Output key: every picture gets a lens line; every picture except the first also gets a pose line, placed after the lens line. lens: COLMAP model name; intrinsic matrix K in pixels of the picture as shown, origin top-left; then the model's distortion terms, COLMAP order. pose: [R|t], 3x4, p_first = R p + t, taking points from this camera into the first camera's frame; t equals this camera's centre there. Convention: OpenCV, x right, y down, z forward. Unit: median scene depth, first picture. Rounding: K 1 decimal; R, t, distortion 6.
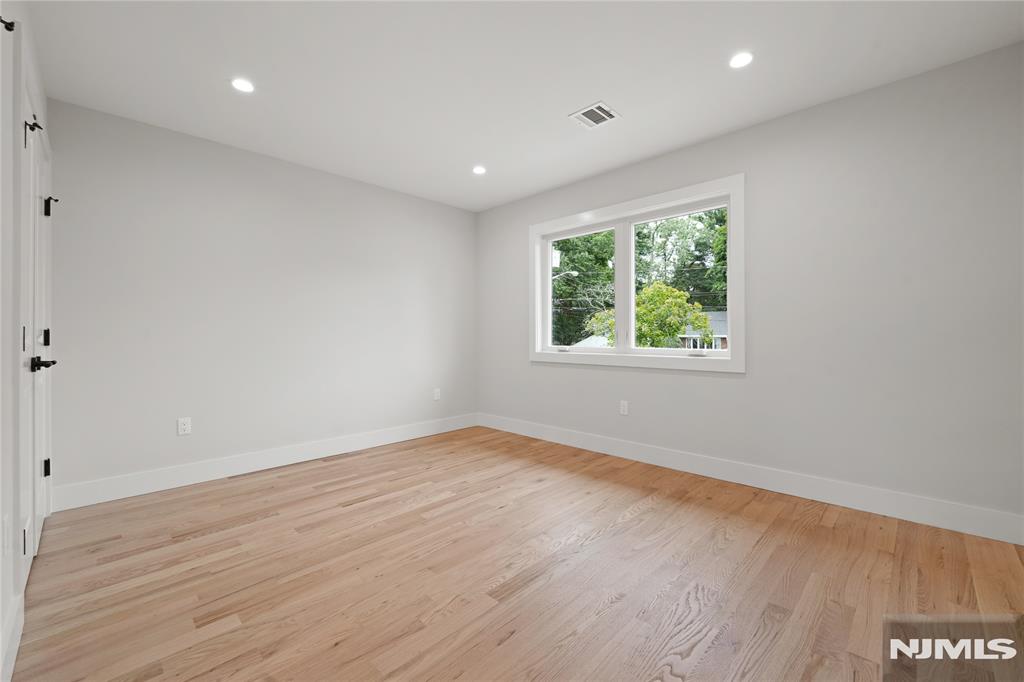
lens RADIAL K [[419.7, 0, 511.3], [0, 419.7, 325.7], [0, 0, 1]] dist [-0.000729, -0.000379]
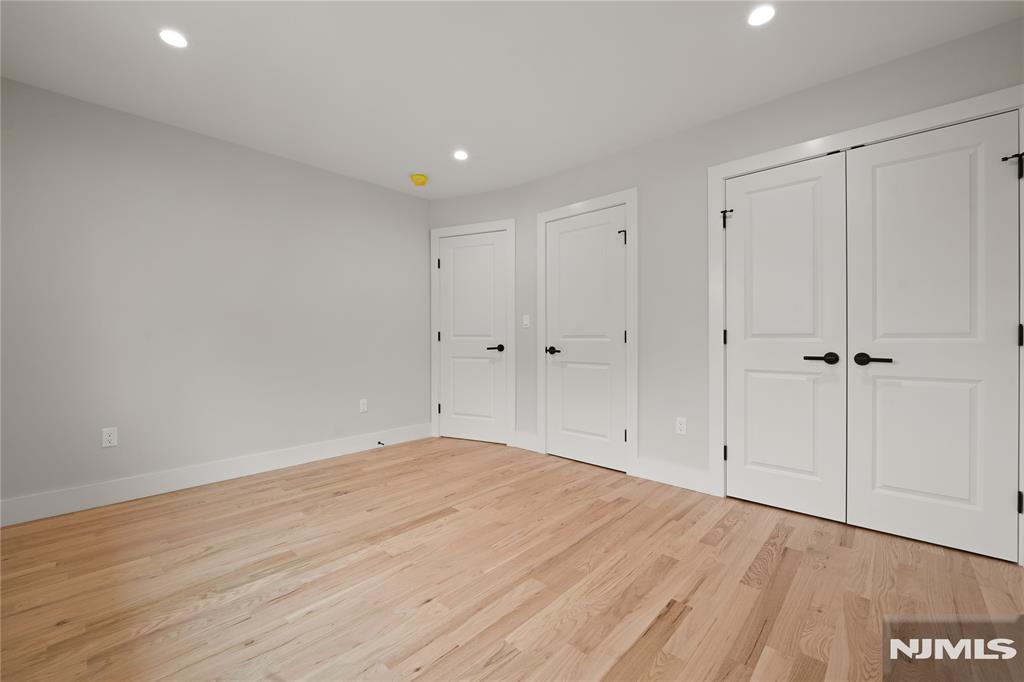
lens RADIAL K [[418.4, 0, 512.0], [0, 418.4, 341.0], [0, 0, 1]] dist [-0.000190, 0.000261]
pose [[-0.999516, 0.007021, -0.030293, -0.156973], [0.007162, 0.999964, -0.004545, 0.037964], [0.030260, -0.004759, -0.999531, 1.895078]]
